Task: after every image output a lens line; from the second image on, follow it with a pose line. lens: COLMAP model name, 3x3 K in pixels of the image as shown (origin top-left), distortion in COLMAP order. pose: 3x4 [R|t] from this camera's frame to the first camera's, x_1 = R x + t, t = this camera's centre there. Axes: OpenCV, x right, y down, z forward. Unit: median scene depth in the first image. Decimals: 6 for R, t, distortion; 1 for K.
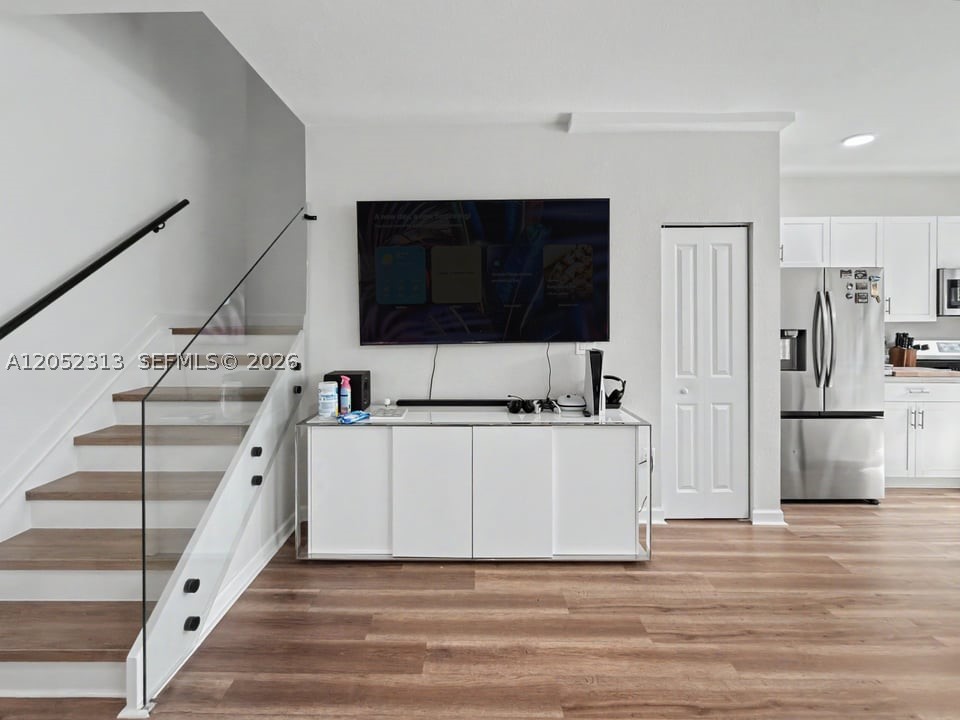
lens RADIAL K [[402.4, 0, 485.0], [0, 402.4, 342.1], [0, 0, 1]] dist [-0.002337, -0.000042]
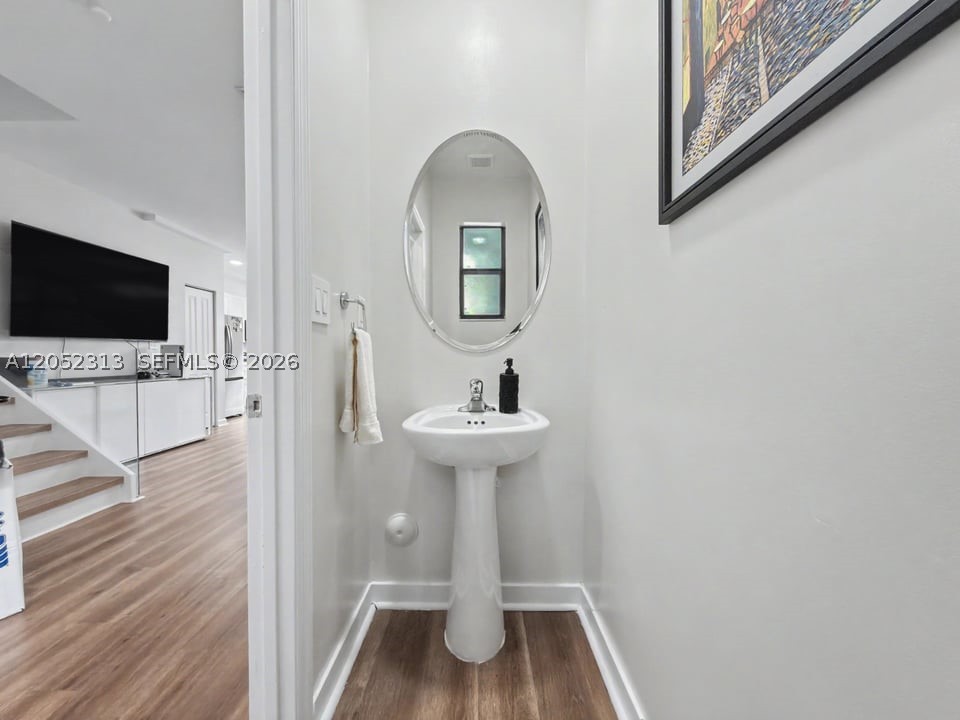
lens RADIAL K [[402.4, 0, 485.0], [0, 402.4, 342.1], [0, 0, 1]] dist [-0.002337, -0.000042]
pose [[-0.052431, 0.048721, 0.997435, -1.572779], [0.061769, 0.997055, -0.045456, 0.171340], [-0.996712, 0.059228, -0.055286, -0.346304]]
